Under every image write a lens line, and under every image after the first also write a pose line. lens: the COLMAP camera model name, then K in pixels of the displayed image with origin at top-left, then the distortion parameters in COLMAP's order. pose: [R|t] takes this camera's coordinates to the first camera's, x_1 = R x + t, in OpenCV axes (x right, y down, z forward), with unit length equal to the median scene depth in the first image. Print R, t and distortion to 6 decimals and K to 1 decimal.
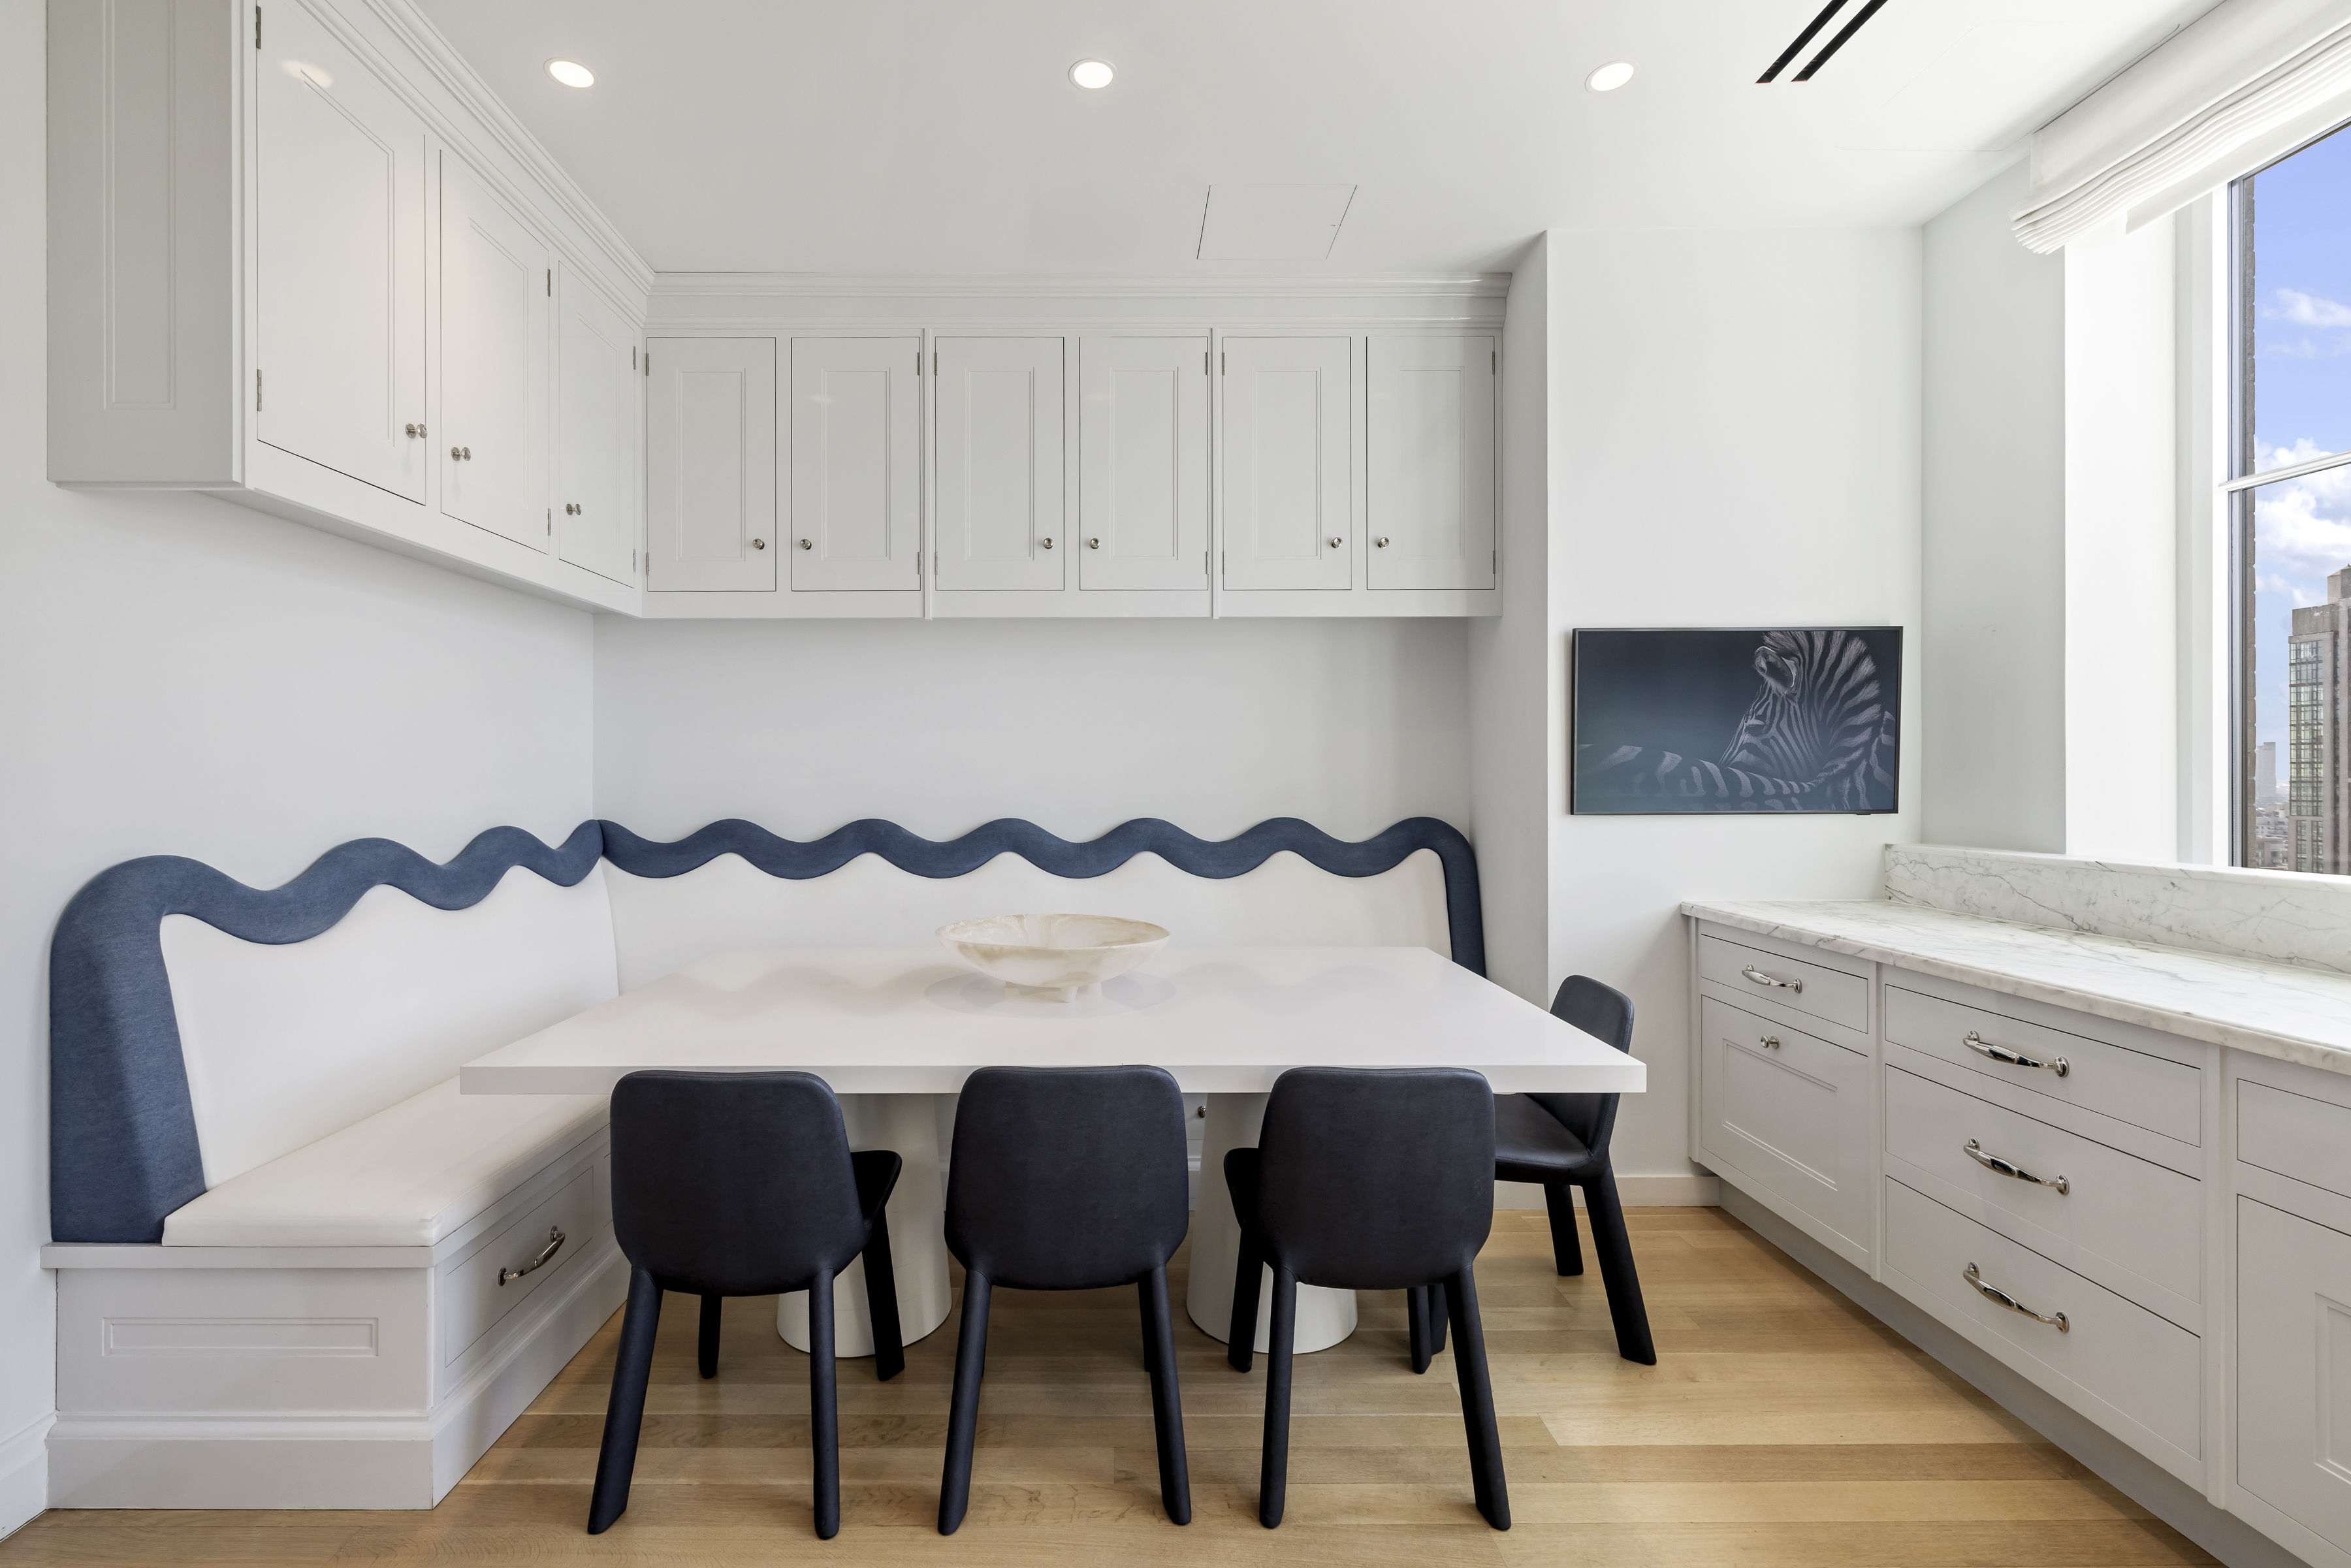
lens RADIAL K [[1021.3, 0, 1116.3], [0, 1021.3, 781.1], [0, 0, 1]] dist [0.000138, 0.000005]
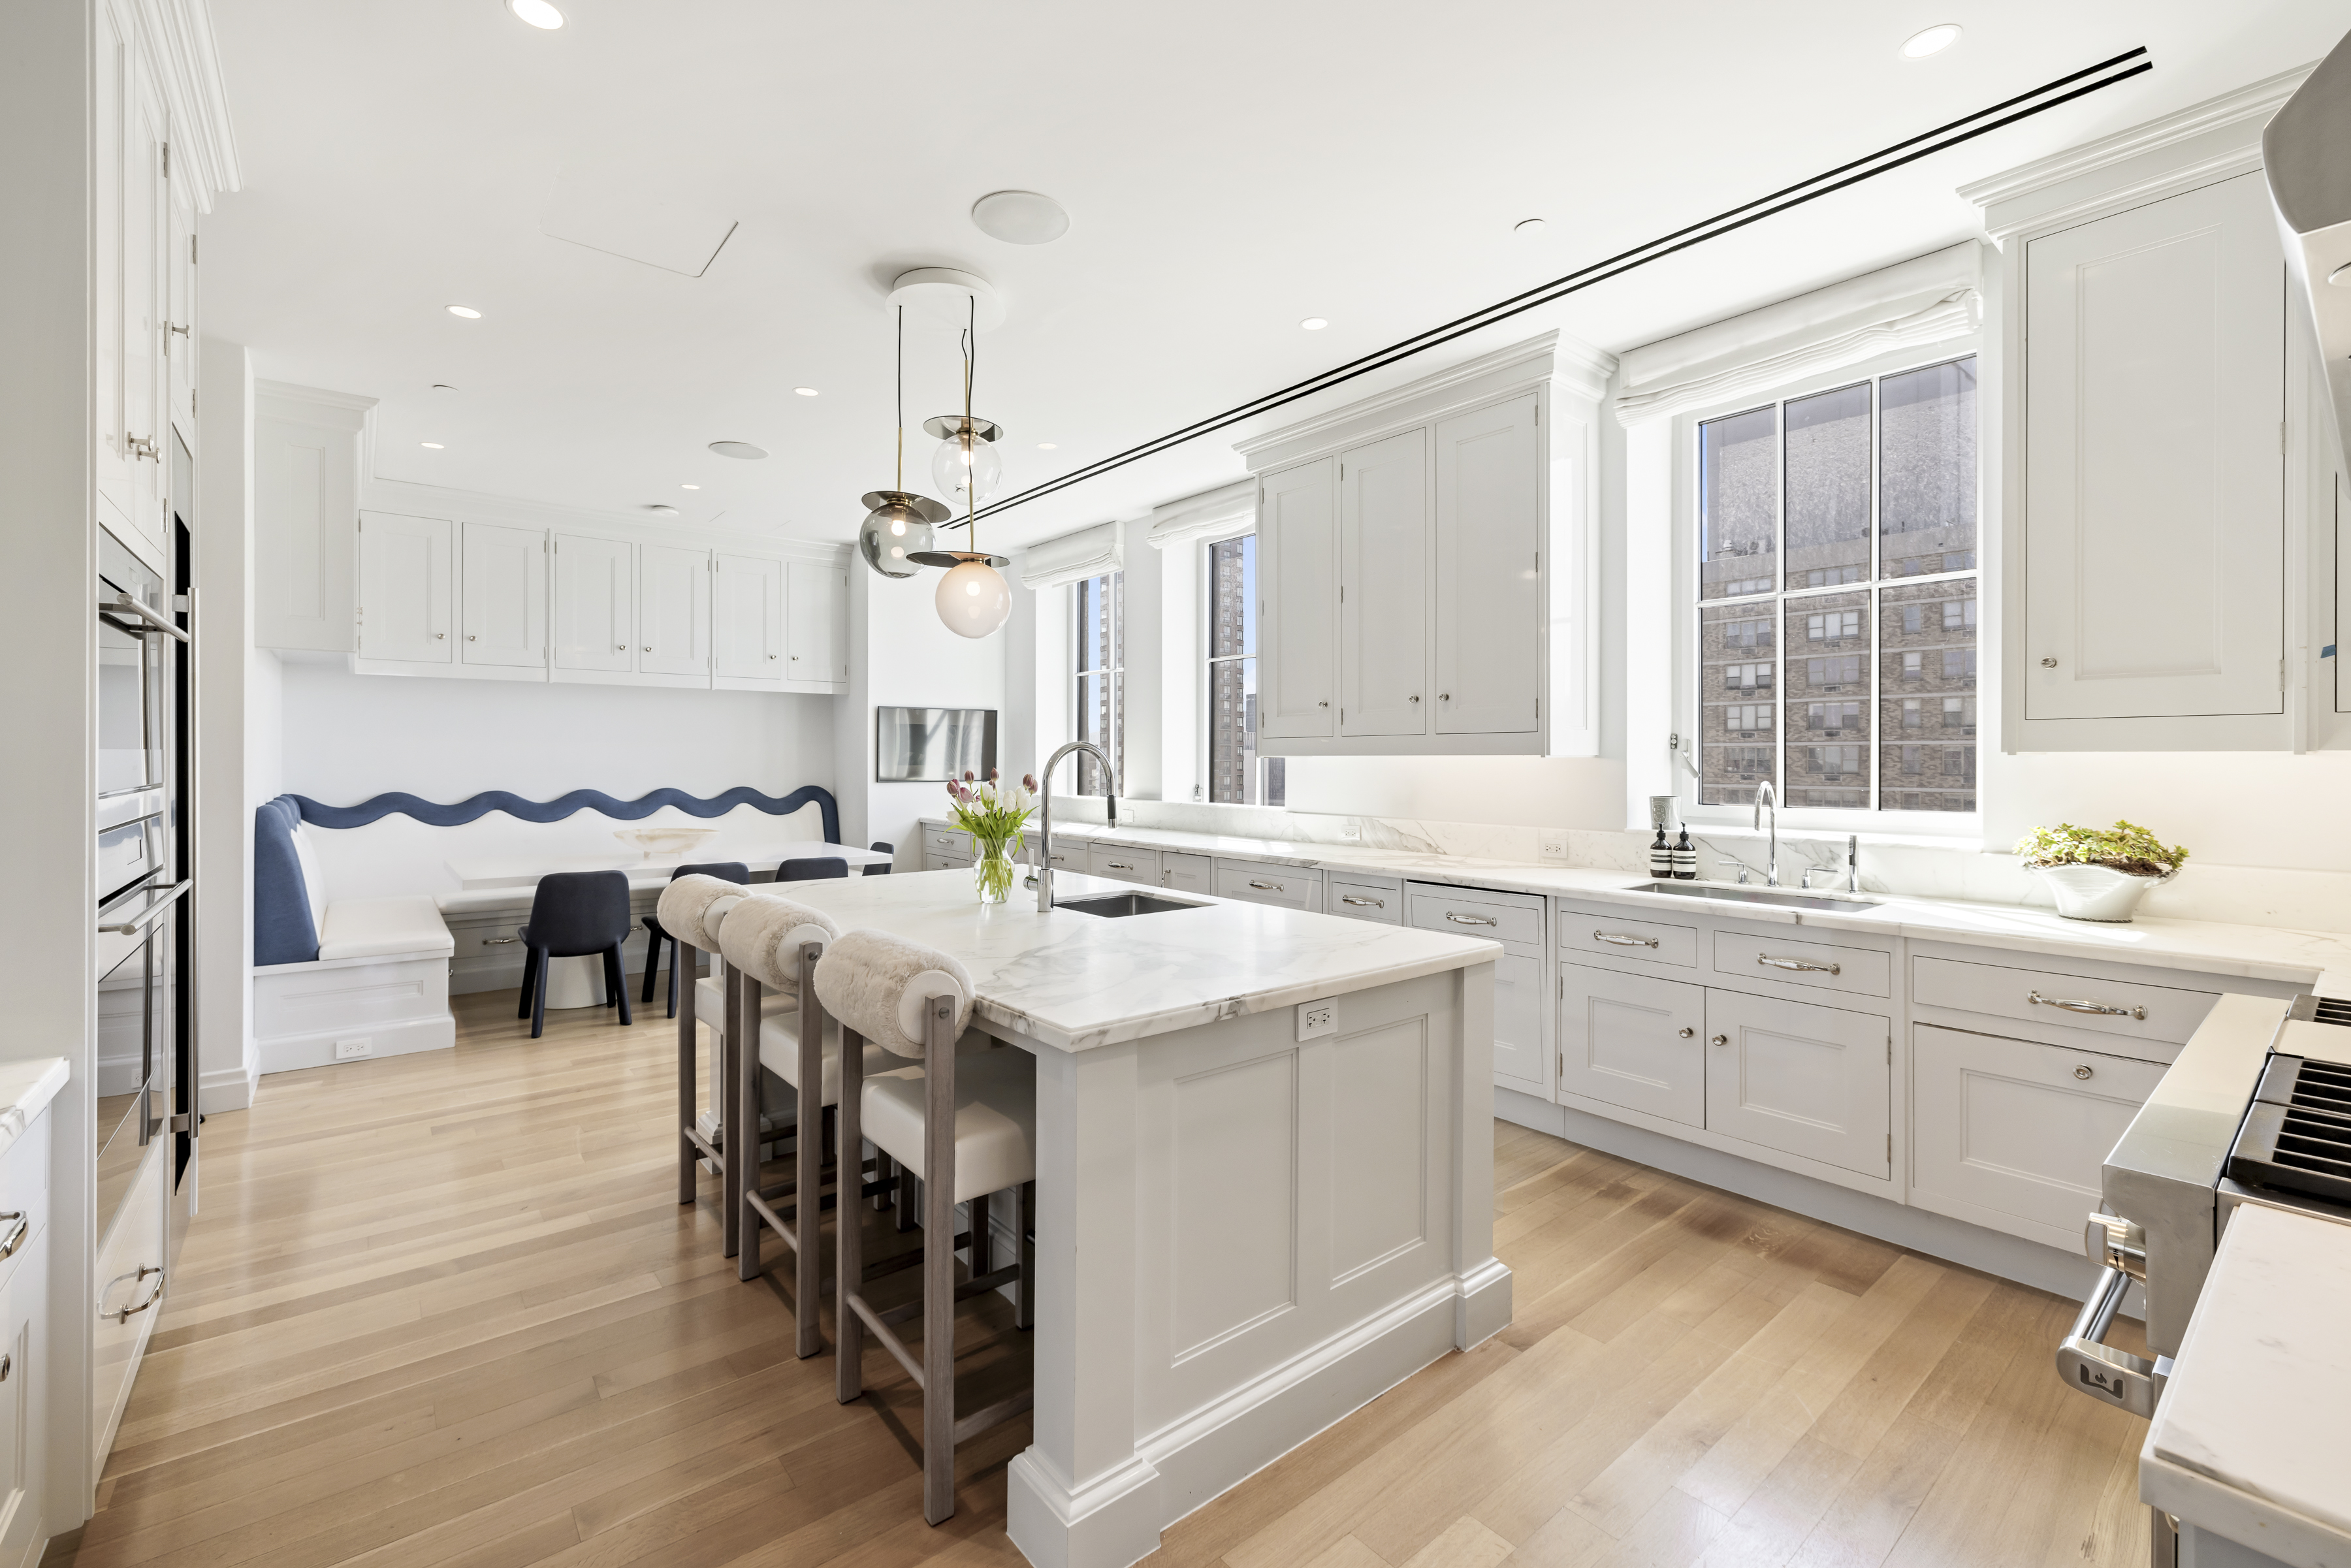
lens RADIAL K [[993.4, 0, 1164.3], [0, 993.4, 763.3], [0, 0, 1]] dist [0.000024, 0.000015]
pose [[0.778650, 0.000719, 0.627458, -0.452916], [-0.001208, 0.999999, 0.000354, -0.012582], [-0.627457, -0.001034, 0.778650, -1.136101]]
